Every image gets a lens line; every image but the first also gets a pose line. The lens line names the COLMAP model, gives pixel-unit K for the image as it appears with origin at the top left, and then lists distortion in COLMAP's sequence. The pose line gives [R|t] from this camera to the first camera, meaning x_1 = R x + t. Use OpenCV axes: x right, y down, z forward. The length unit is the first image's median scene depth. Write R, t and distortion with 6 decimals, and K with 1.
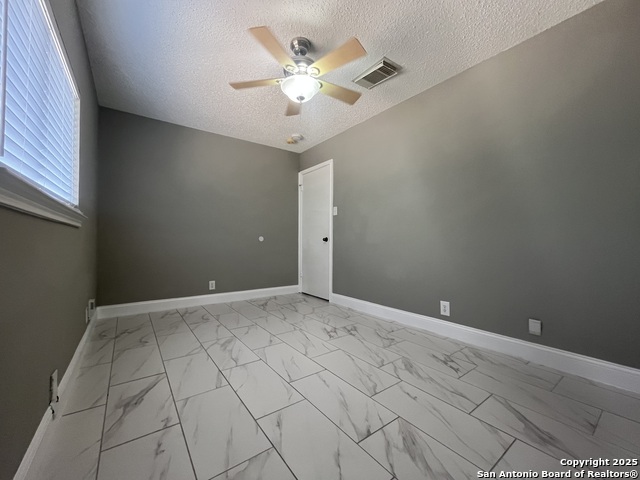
lens RADIAL K [[258.6, 0, 317.7], [0, 258.6, 240.9], [0, 0, 1]] dist [-0.002416, -0.000342]
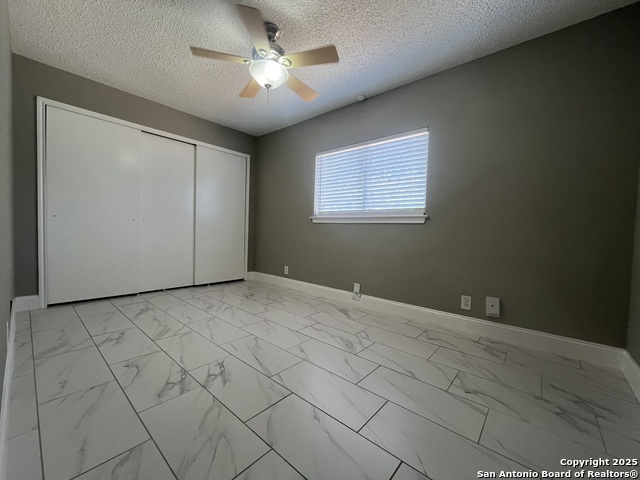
lens RADIAL K [[258.6, 0, 317.7], [0, 258.6, 240.9], [0, 0, 1]] dist [-0.002416, -0.000342]
pose [[-0.974812, -0.028235, -0.221234, -0.043279], [-0.035873, 0.998888, 0.030584, 0.017201], [0.220125, 0.037750, -0.974741, 1.972765]]
